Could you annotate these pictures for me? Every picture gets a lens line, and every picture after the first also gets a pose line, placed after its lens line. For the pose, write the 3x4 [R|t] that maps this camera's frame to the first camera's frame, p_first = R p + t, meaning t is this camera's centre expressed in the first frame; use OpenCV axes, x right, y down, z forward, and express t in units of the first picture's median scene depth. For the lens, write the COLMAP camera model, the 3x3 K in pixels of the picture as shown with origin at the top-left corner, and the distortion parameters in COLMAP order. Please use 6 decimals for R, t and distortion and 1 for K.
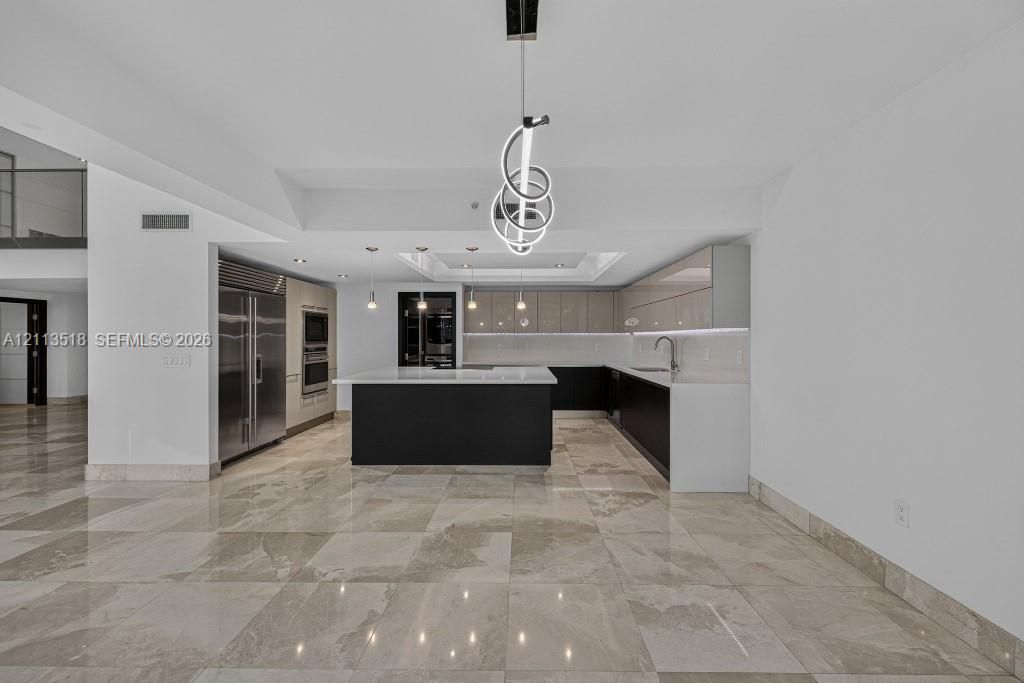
lens RADIAL K [[422.2, 0, 505.4], [0, 422.2, 338.0], [0, 0, 1]] dist [0.014431, -0.002104]
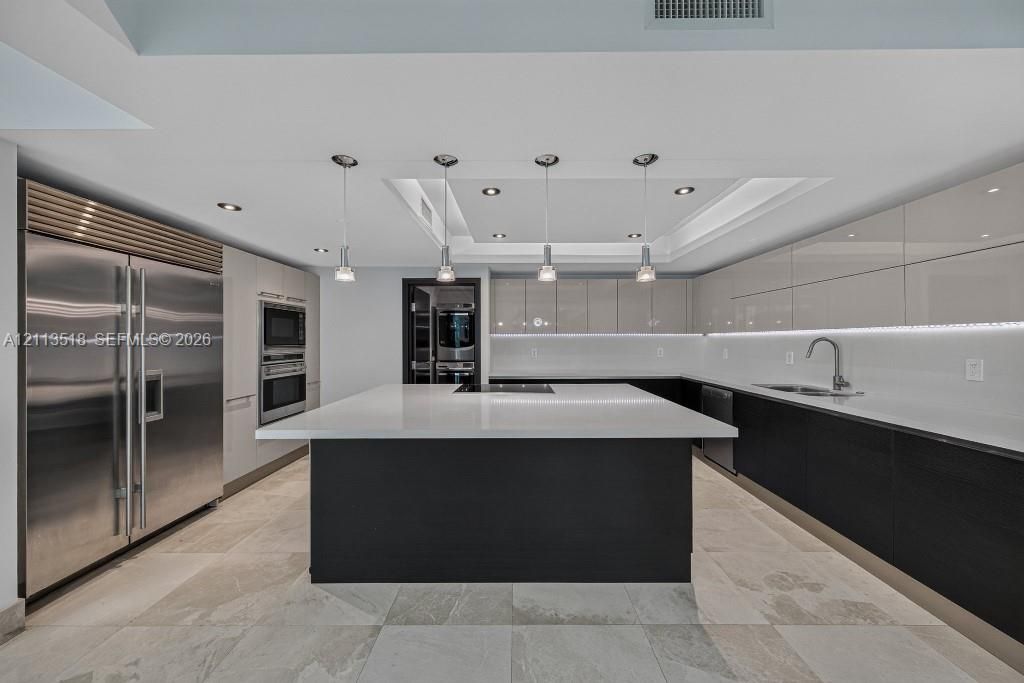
lens RADIAL K [[376.8, 0, 507.6], [0, 376.8, 339.6], [0, 0, 1]] dist [0.001814, 0.000741]
pose [[0.999882, -0.001091, 0.015354, -0.098412], [0.001128, 0.999996, -0.002453, 0.000092], [-0.015351, 0.002470, 0.999879, 0.414976]]
